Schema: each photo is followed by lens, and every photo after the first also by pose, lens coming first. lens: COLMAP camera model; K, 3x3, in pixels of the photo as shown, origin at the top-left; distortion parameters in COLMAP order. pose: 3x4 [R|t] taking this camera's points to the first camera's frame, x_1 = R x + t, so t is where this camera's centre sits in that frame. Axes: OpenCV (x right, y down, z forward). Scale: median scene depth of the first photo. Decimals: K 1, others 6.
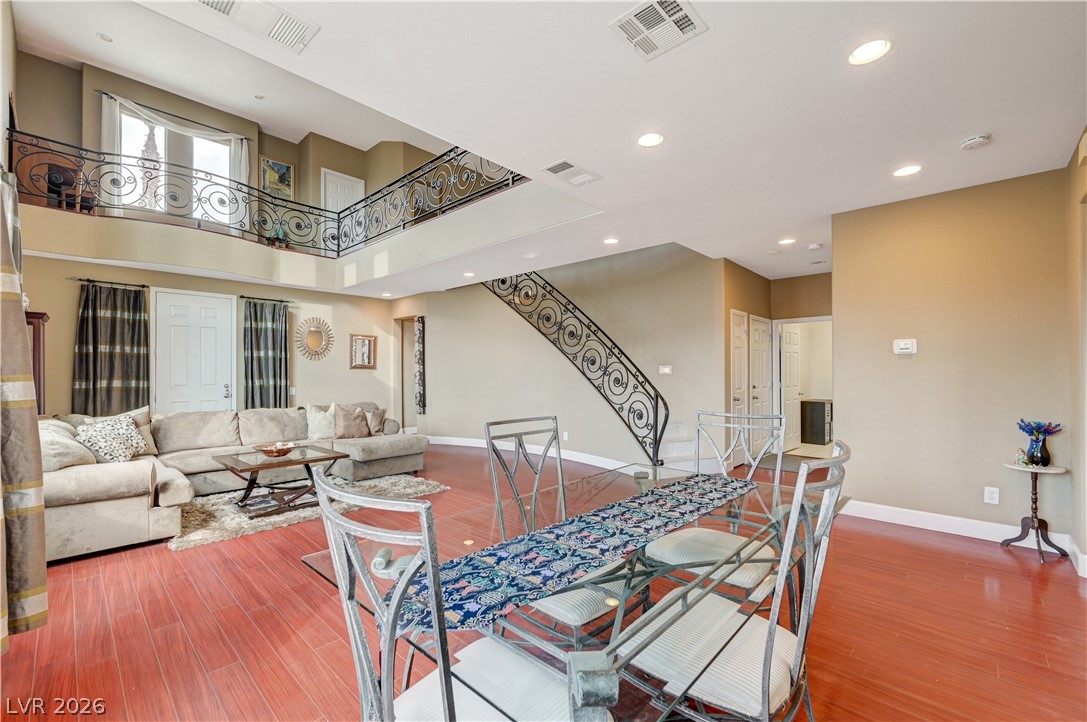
lens RADIAL K [[453.4, 0, 547.4], [0, 453.4, 367.0], [0, 0, 1]] dist [0.002481, -0.000384]
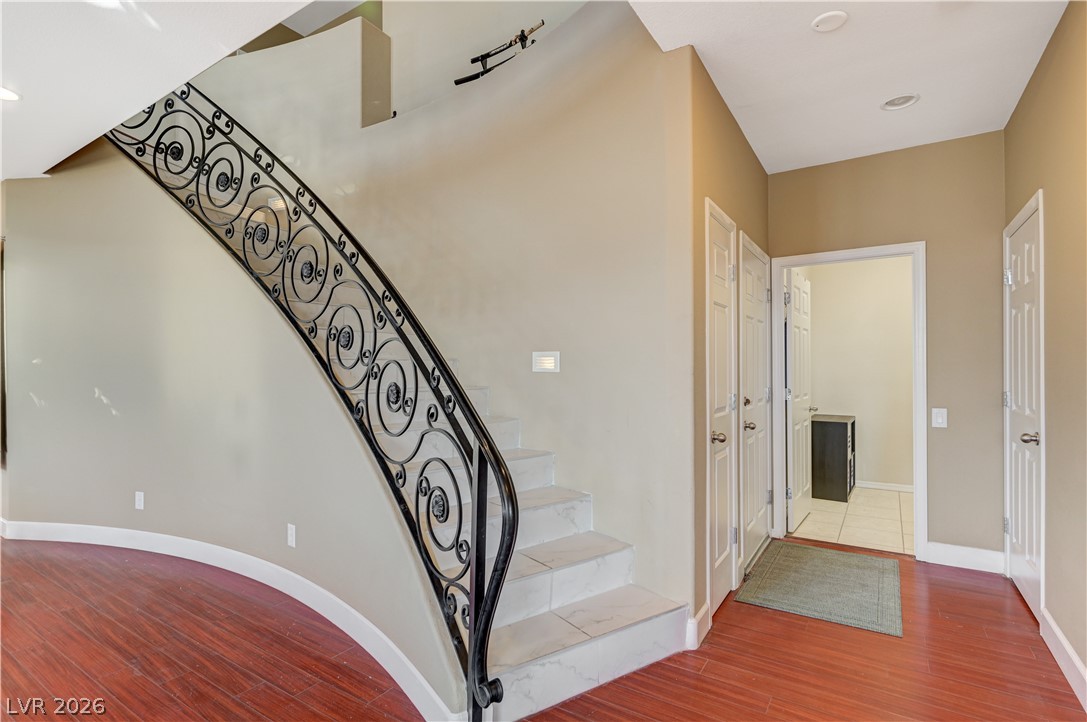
lens RADIAL K [[528.0, 0, 543.2], [0, 528.0, 361.9], [0, 0, 1]] dist [-0.001673, -0.000097]
pose [[0.986635, -0.002602, 0.162928, 0.196968], [0.002198, 0.999994, 0.002663, 0.005479], [-0.162934, -0.002269, 0.986634, 0.579460]]
